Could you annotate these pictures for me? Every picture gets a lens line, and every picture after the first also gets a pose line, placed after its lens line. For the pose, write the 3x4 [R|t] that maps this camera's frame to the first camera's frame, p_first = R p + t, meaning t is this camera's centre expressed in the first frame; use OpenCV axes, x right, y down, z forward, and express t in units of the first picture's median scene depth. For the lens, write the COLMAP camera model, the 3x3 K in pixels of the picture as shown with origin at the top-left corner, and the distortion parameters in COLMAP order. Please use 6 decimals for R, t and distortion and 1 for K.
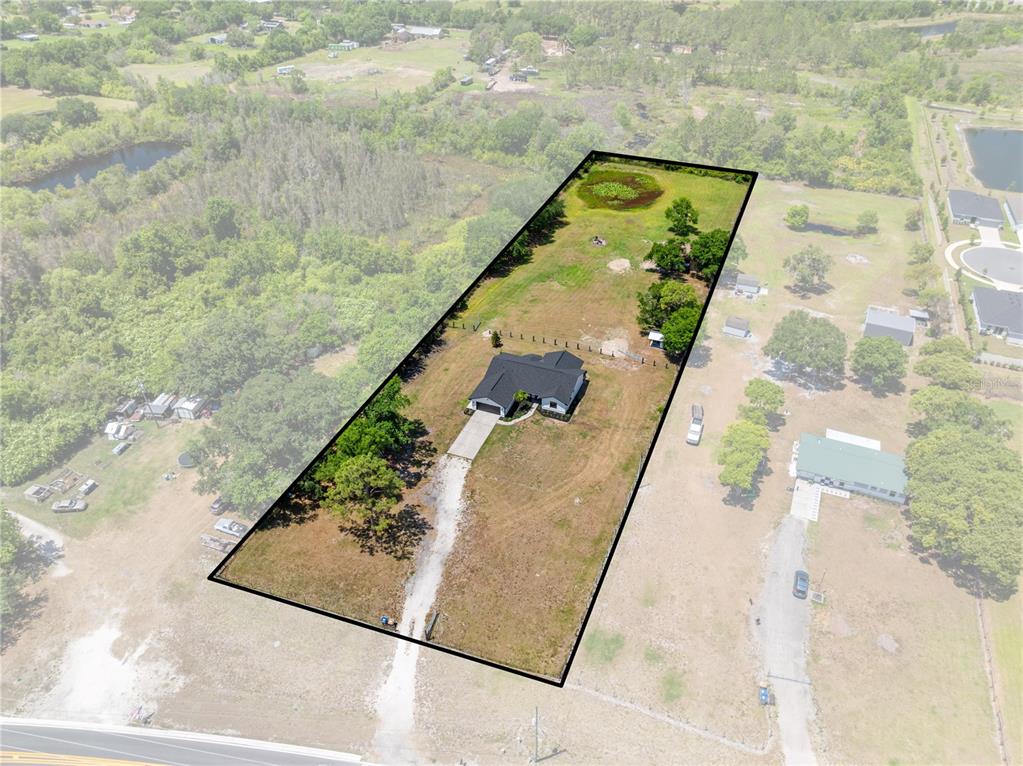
lens RADIAL K [[713.7, 0, 511.5], [0, 713.7, 383.0], [0, 0, 1]] dist [-0.034242, -0.003031]
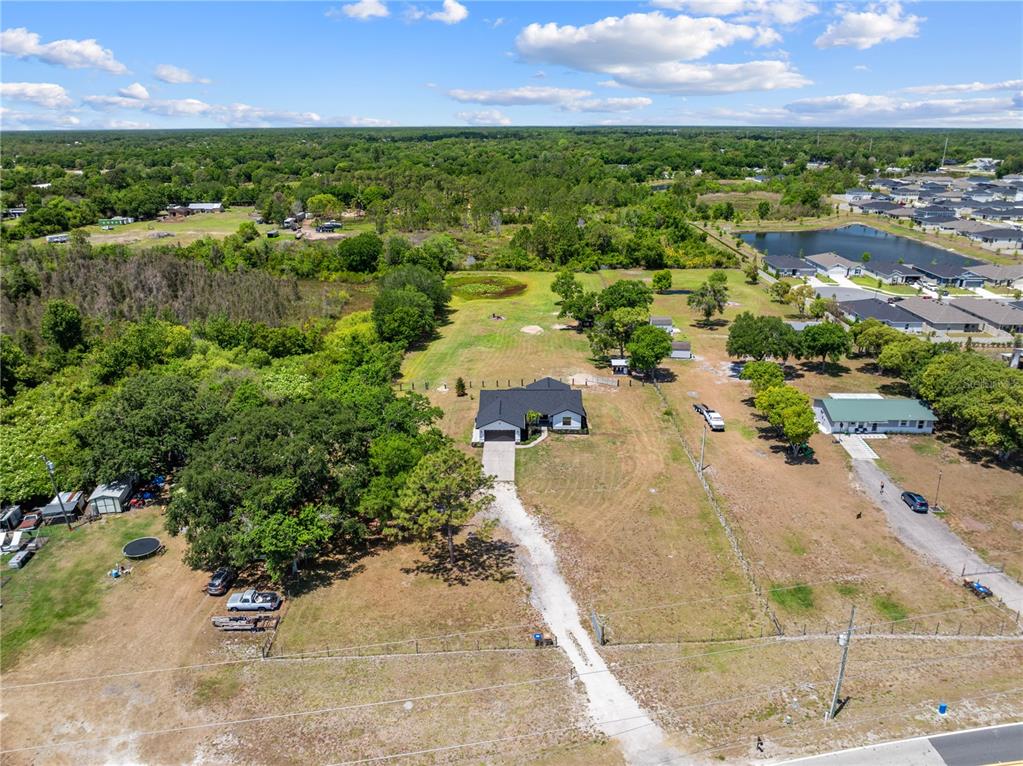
lens RADIAL K [[719.2, 0, 511.5], [0, 719.2, 383.0], [0, 0, 1]] dist [-0.040696, 0.009918]
pose [[0.930901, -0.124620, 0.343356, -0.309489], [0.214700, 0.947157, -0.238323, 0.185076], [-0.295513, 0.295573, 0.908465, 0.184759]]
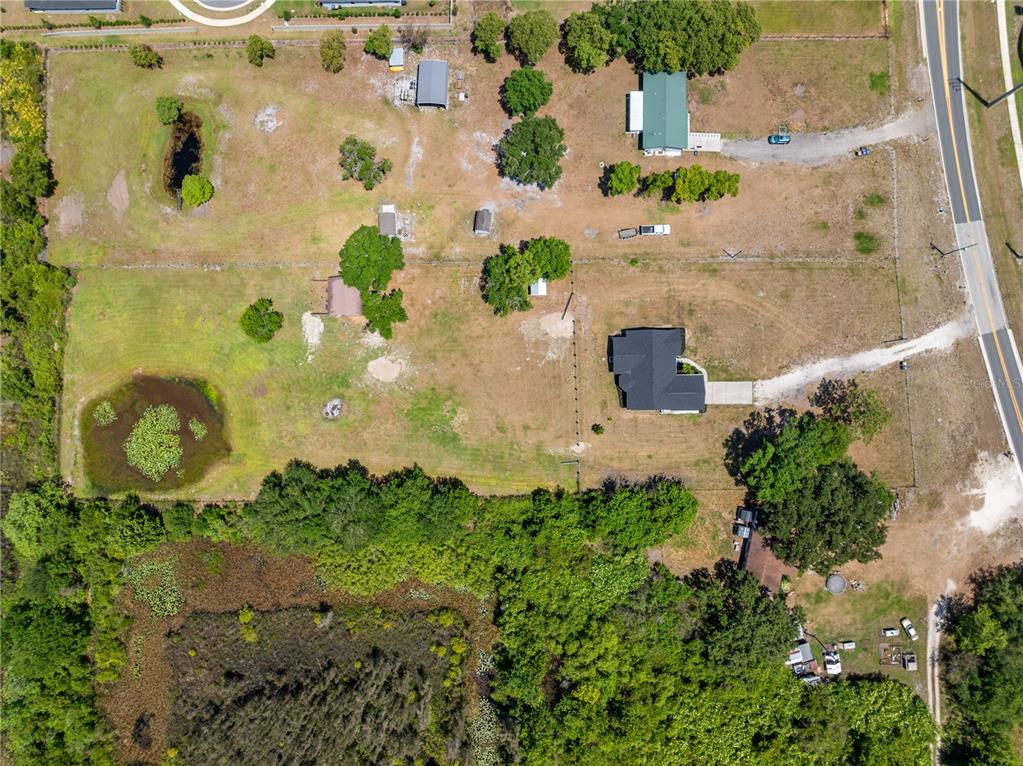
lens RADIAL K [[719.2, 0, 511.5], [0, 719.2, 383.0], [0, 0, 1]] dist [-0.040696, 0.009918]
pose [[-0.386060, -0.922151, 0.024408, 0.075000], [0.552486, -0.209948, 0.806648, -1.104220], [-0.738727, 0.324900, 0.590528, 0.514961]]
